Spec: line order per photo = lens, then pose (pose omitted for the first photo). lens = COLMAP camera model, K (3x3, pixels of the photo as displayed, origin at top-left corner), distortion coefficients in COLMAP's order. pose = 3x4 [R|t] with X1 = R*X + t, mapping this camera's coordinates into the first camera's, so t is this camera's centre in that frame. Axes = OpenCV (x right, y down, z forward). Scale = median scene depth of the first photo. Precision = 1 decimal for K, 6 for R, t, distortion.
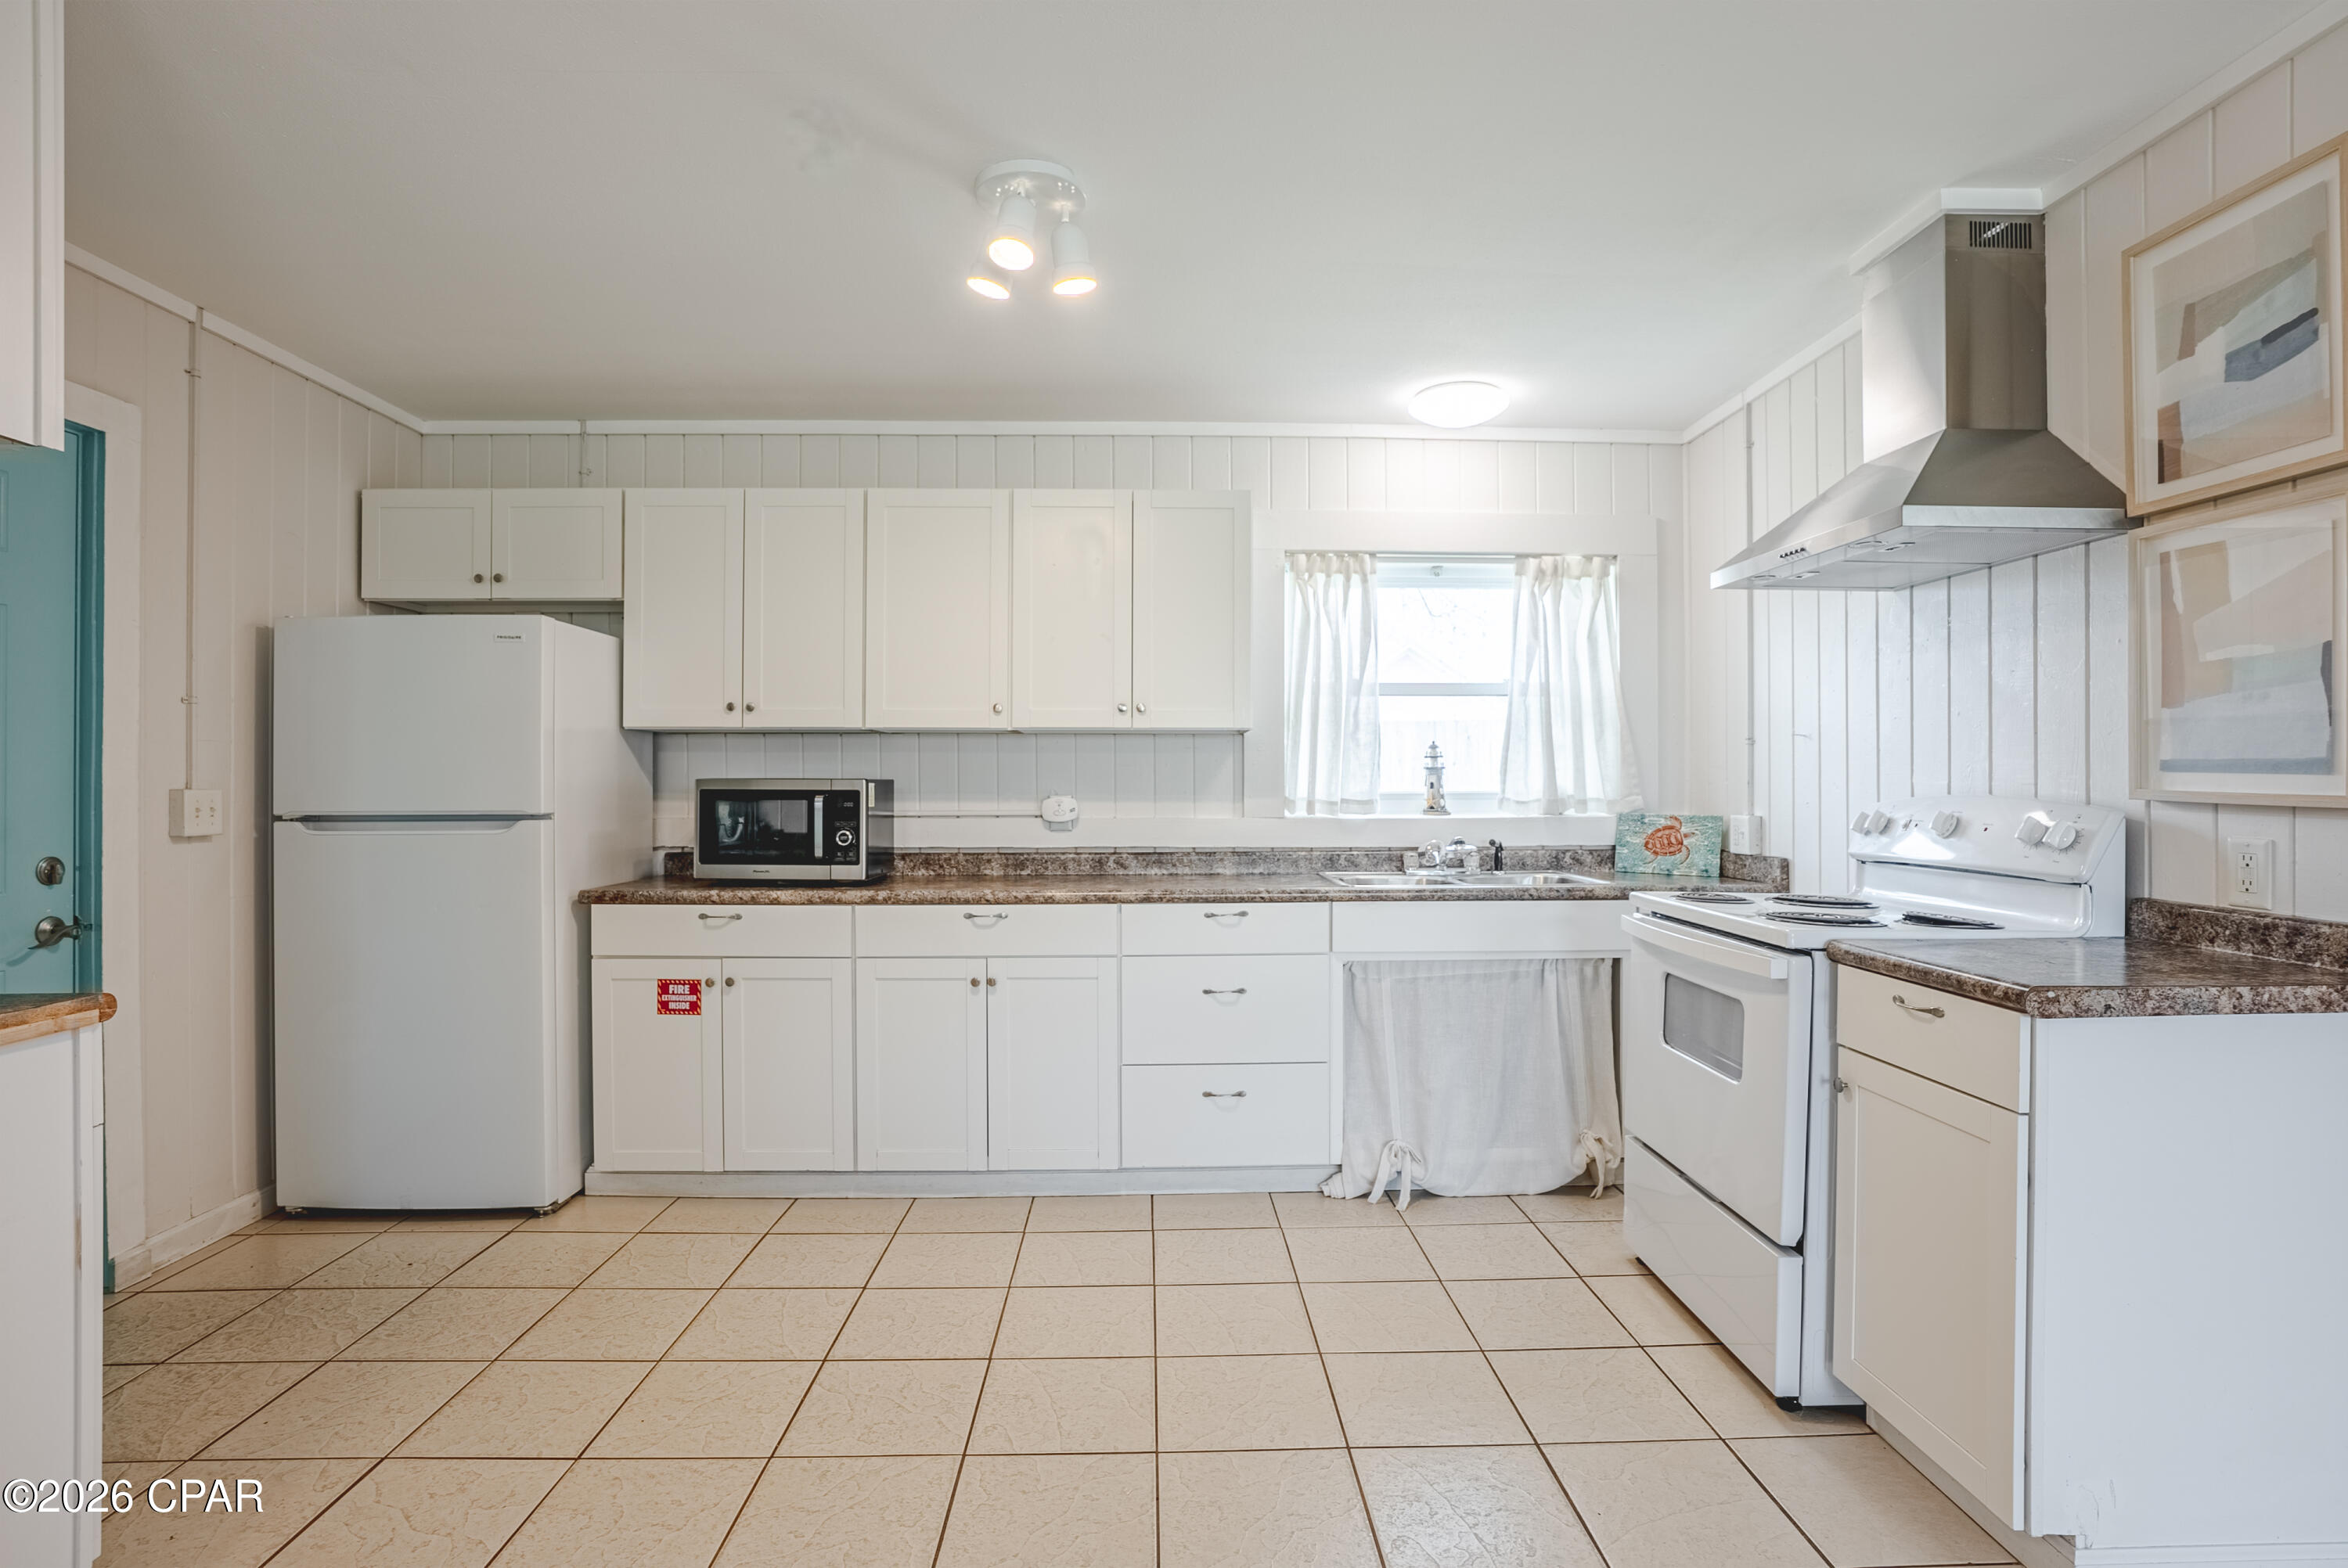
lens RADIAL K [[1143.2, 0, 1182.5], [0, 1143.2, 780.0], [0, 0, 1]] dist [-0.066717, 0.029963]
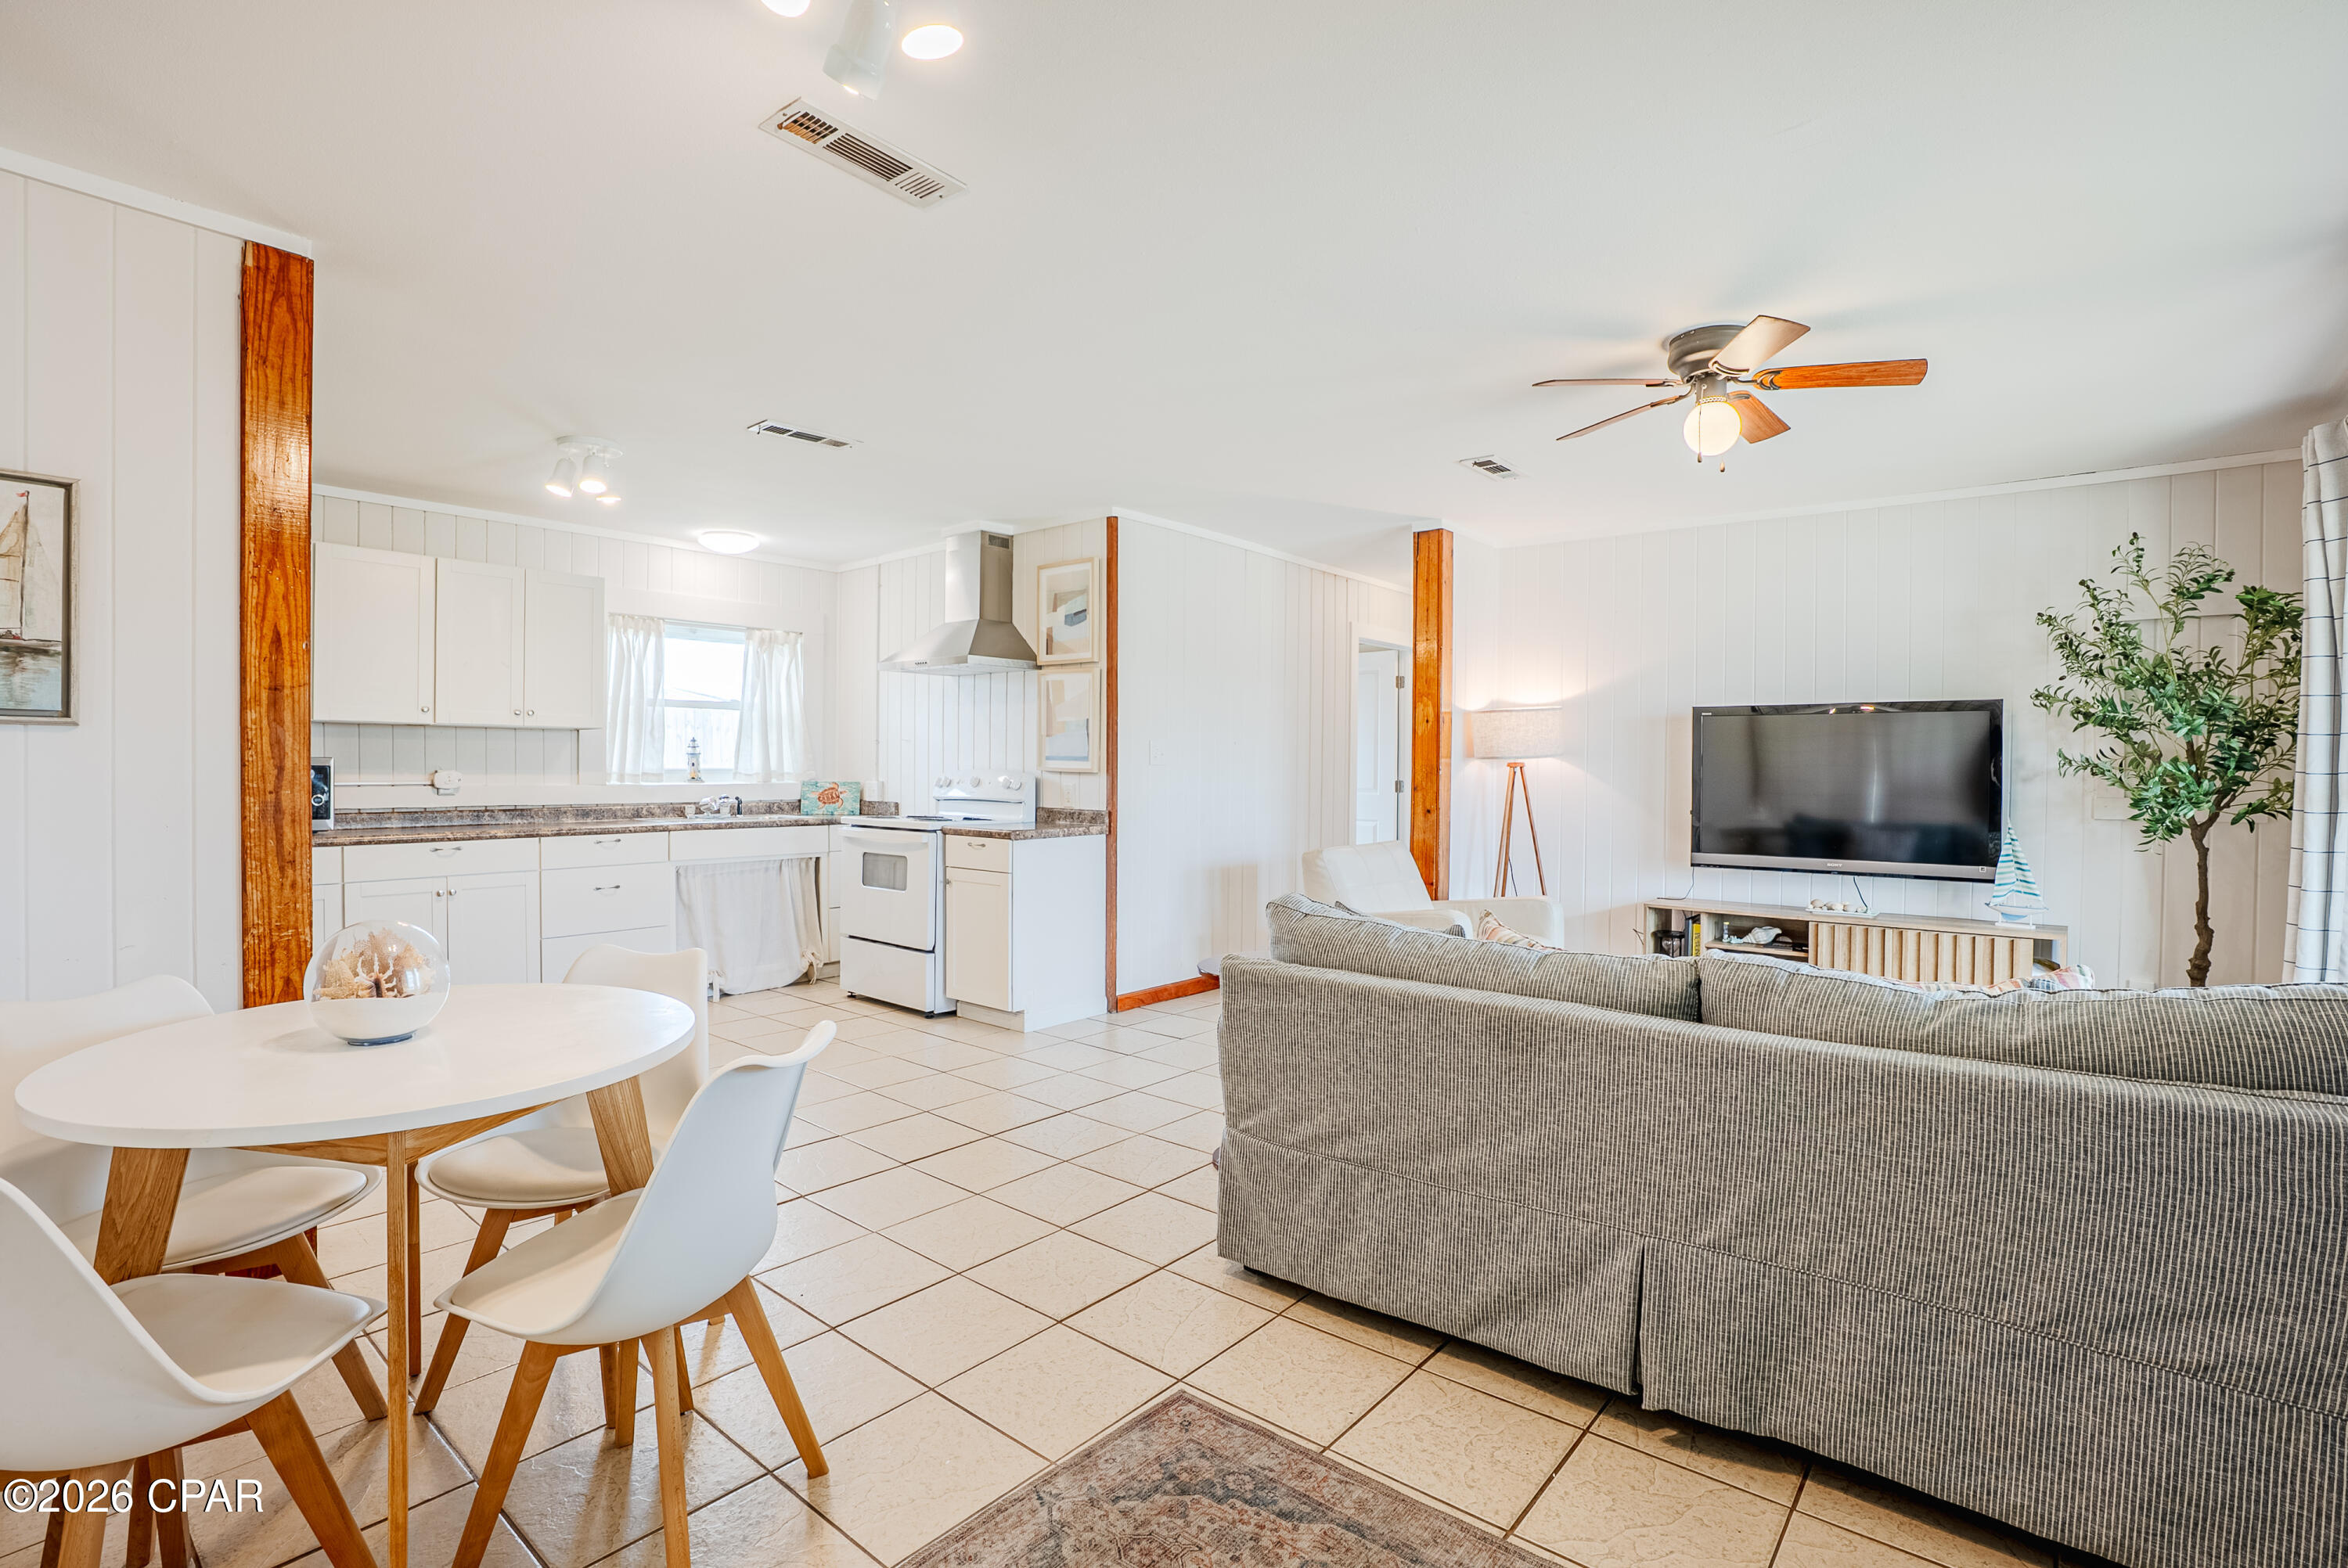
lens RADIAL K [[1091.1, 0, 1172.2], [0, 1091.1, 788.5], [0, 0, 1]] dist [-0.072412, 0.028519]
pose [[0.668176, -0.010770, 0.743926, -0.561859], [-0.007533, 0.999746, 0.021240, 0.001643], [-0.743965, -0.019796, 0.667925, -0.637611]]
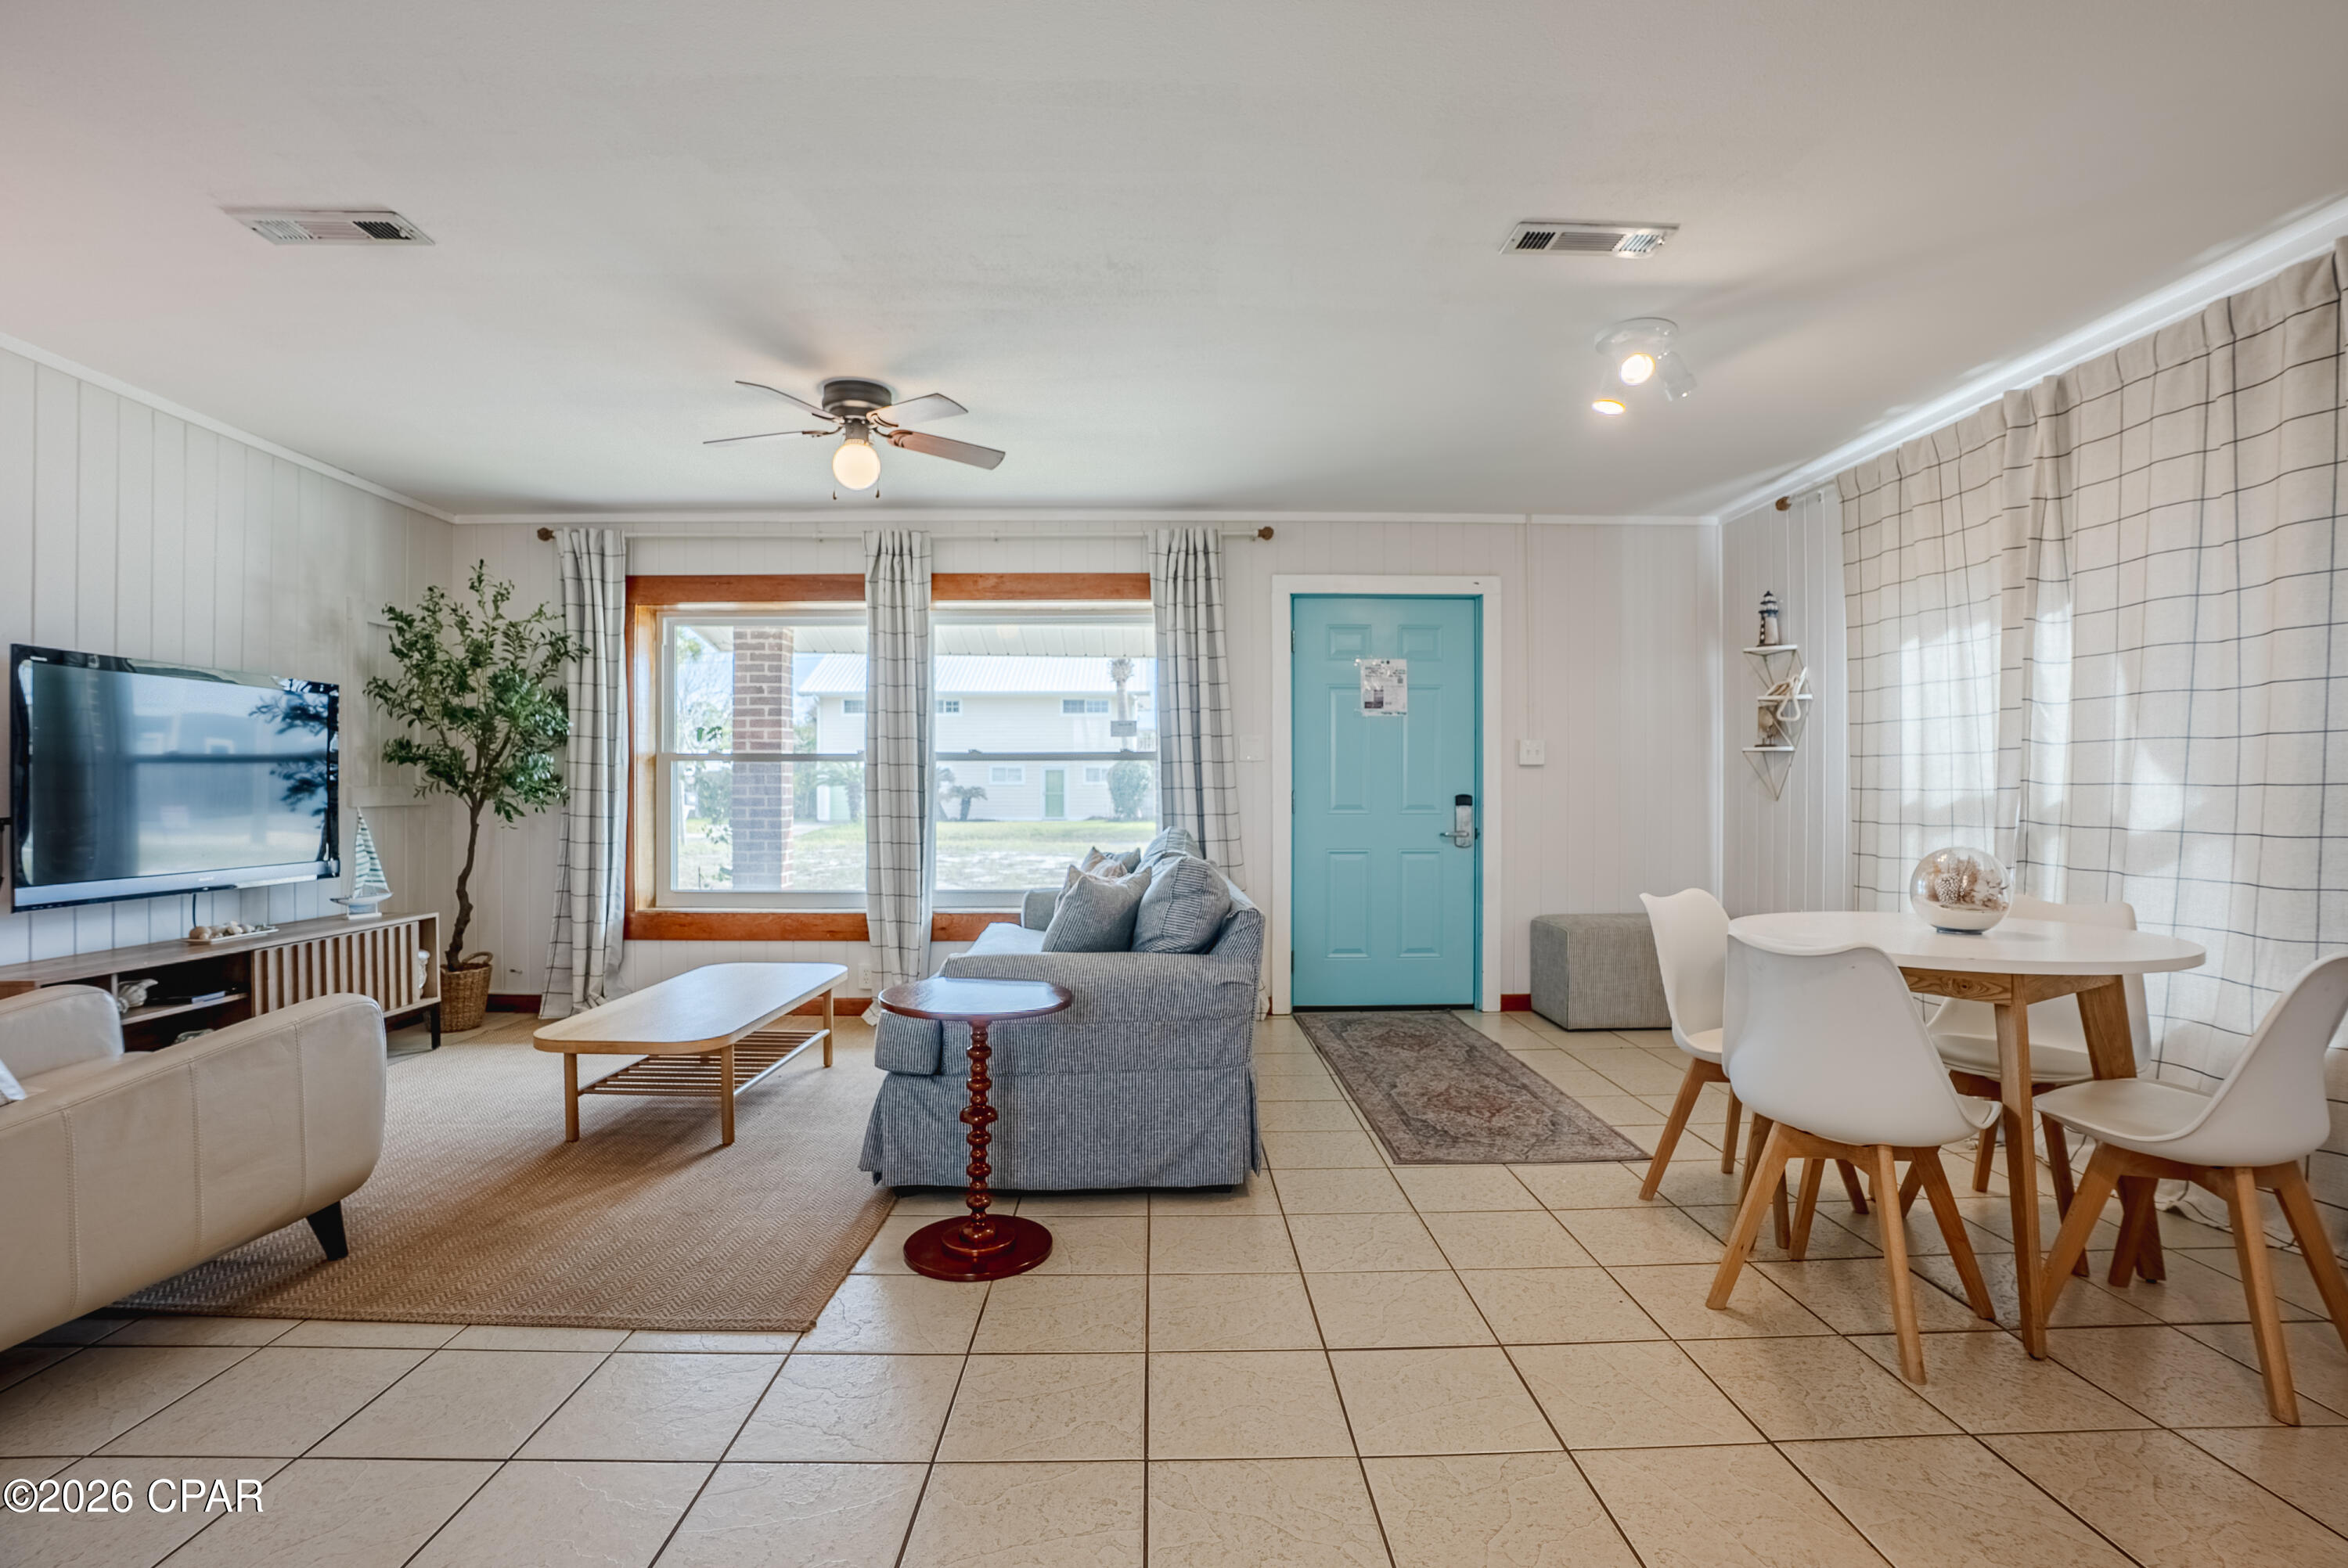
lens RADIAL K [[1091.1, 0, 1172.2], [0, 1091.1, 788.5], [0, 0, 1]] dist [-0.072412, 0.028519]
pose [[-0.999890, 0.002782, 0.014558, 0.079565], [0.002759, 0.999995, -0.001587, 0.038872], [-0.014562, -0.001547, -0.999893, 0.708944]]
